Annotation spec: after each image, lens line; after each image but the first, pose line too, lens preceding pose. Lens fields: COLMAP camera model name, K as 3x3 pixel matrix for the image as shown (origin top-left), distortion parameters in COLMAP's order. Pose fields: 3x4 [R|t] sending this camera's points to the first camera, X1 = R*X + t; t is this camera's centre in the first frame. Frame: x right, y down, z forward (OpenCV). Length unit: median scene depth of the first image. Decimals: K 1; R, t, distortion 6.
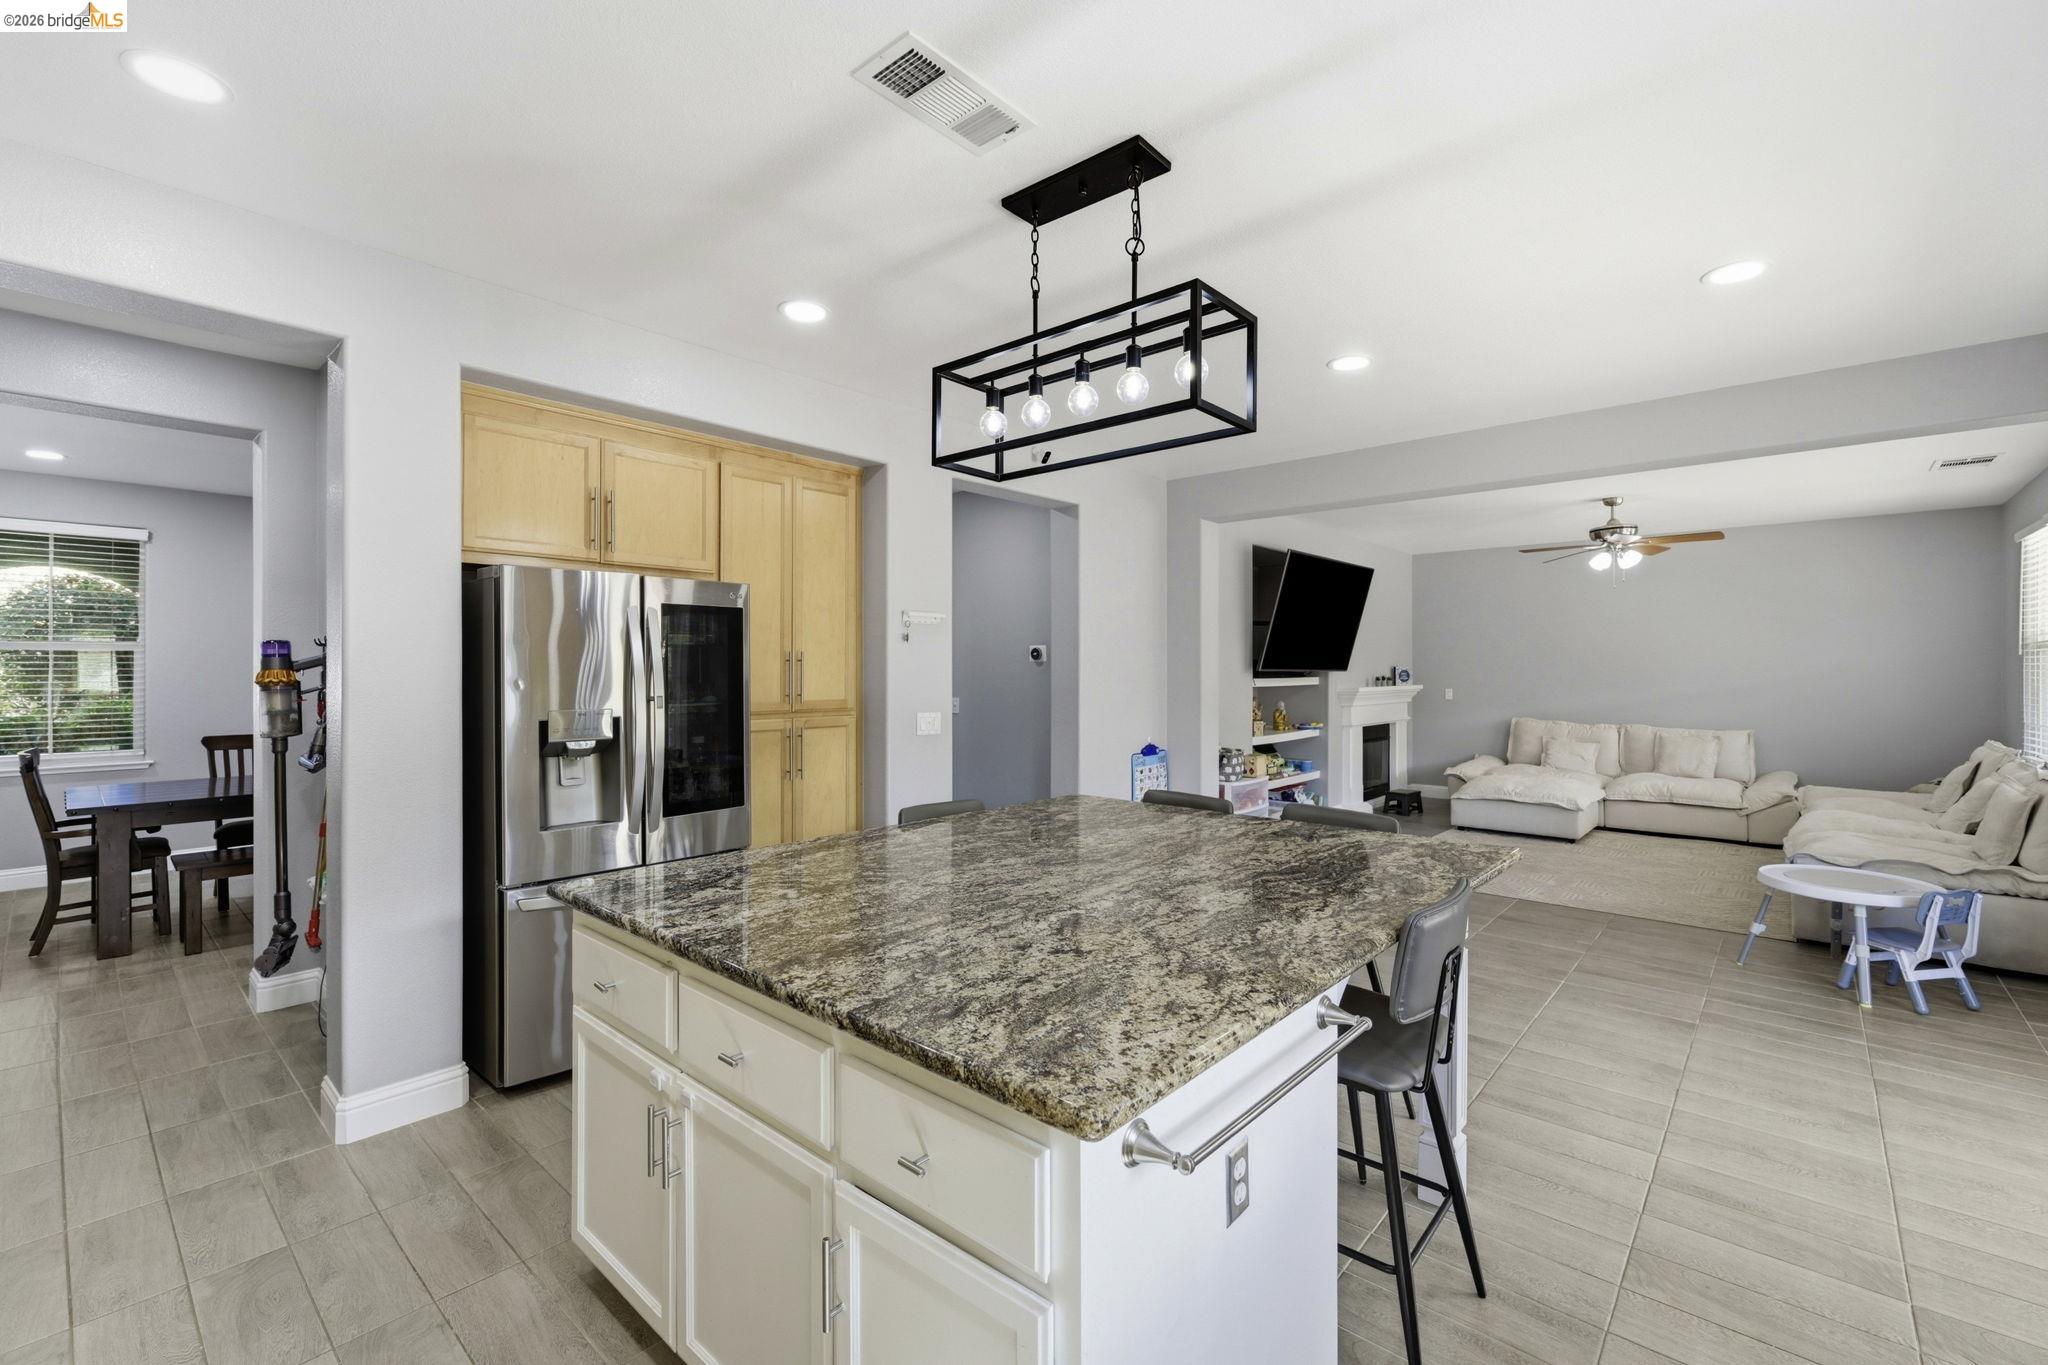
lens RADIAL K [[871.6, 0, 1032.5], [0, 871.6, 669.3], [0, 0, 1]] dist [-0.004127, 0.000733]
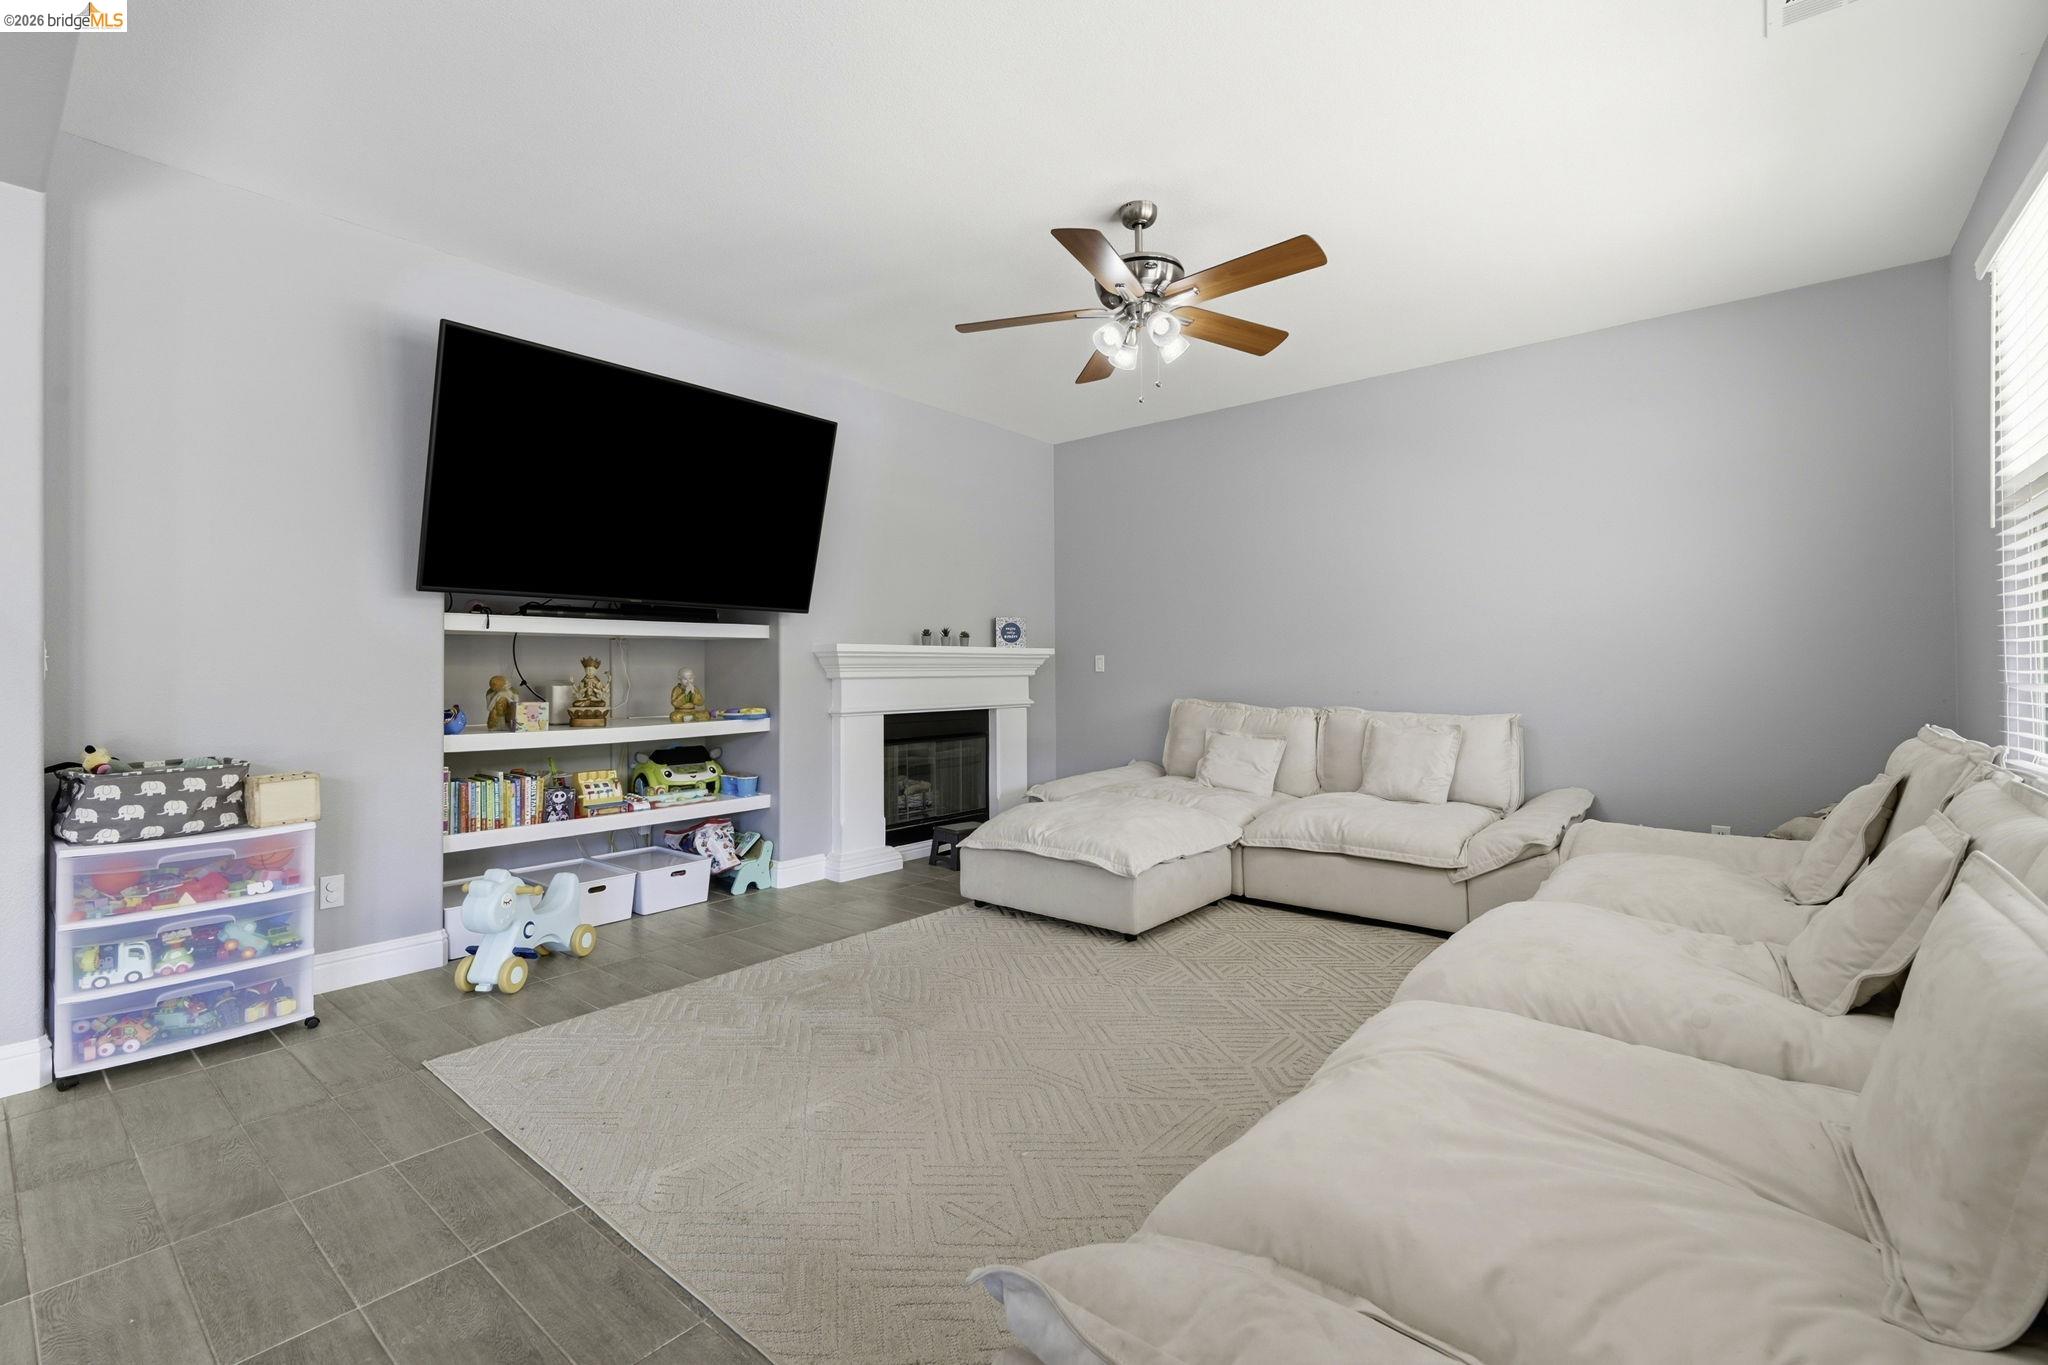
lens RADIAL K [[871.6, 0, 1061.4], [0, 871.6, 654.1], [0, 0, 1]] dist [-0.004127, 0.000733]
pose [[0.998751, -0.002864, 0.049885, 0.509651], [0.003966, 0.999750, -0.022001, 0.042746], [-0.049810, 0.022171, 0.998513, 0.461255]]
